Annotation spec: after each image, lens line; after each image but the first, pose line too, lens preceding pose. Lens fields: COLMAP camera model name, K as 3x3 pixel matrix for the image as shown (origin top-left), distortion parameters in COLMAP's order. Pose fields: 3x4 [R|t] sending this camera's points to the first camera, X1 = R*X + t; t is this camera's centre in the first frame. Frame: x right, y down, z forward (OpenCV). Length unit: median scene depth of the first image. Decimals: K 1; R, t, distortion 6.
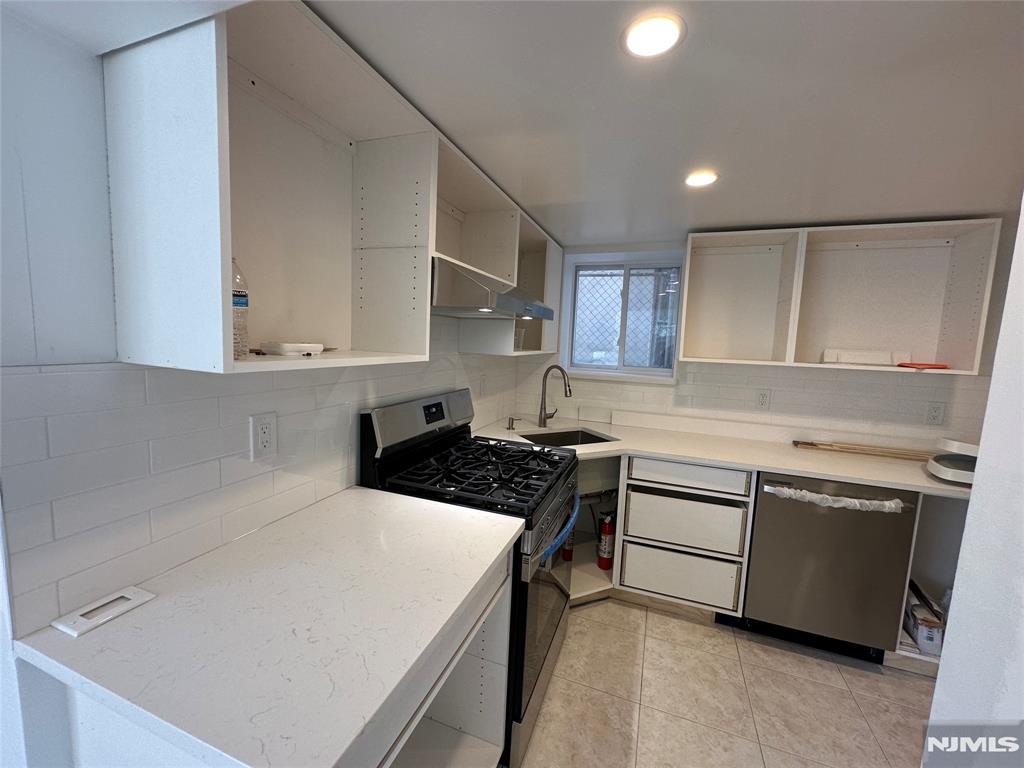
lens RADIAL K [[409.0, 0, 514.8], [0, 409.0, 384.5], [0, 0, 1]] dist [-0.002874, 0.000462]
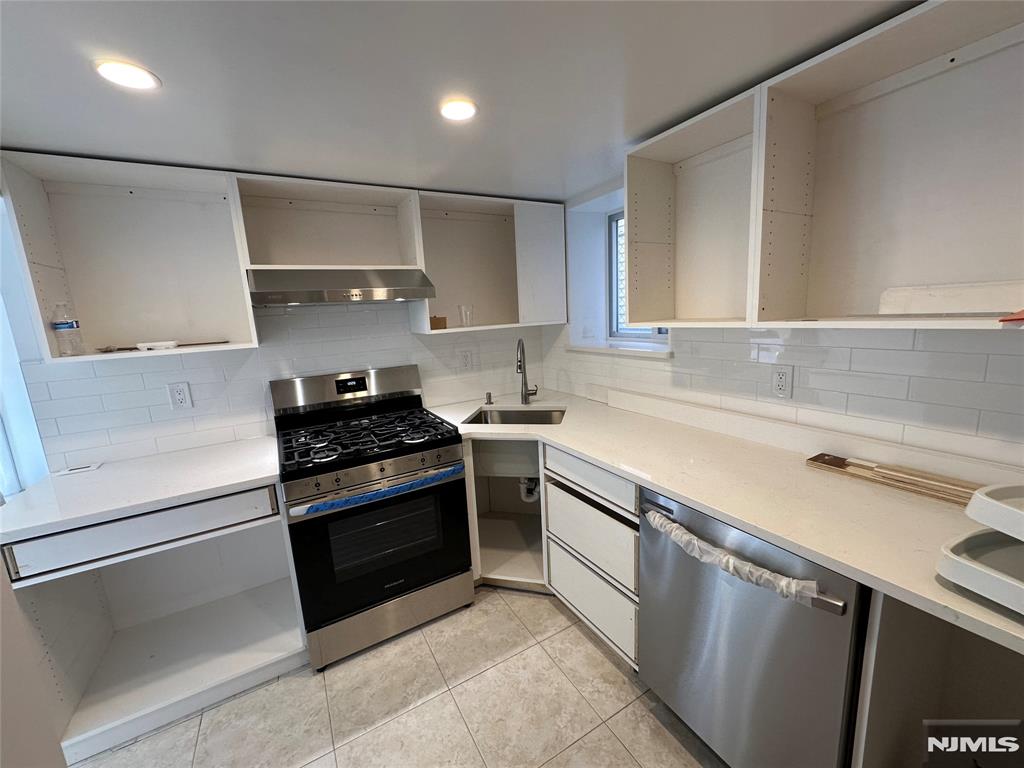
lens RADIAL K [[409.0, 0, 514.8], [0, 409.0, 384.5], [0, 0, 1]] dist [-0.002874, 0.000462]
pose [[0.766183, 0.032298, -0.641810, 0.789439], [0.015936, 0.997474, 0.069220, -0.009256], [0.642425, -0.063263, 0.763733, 0.305068]]
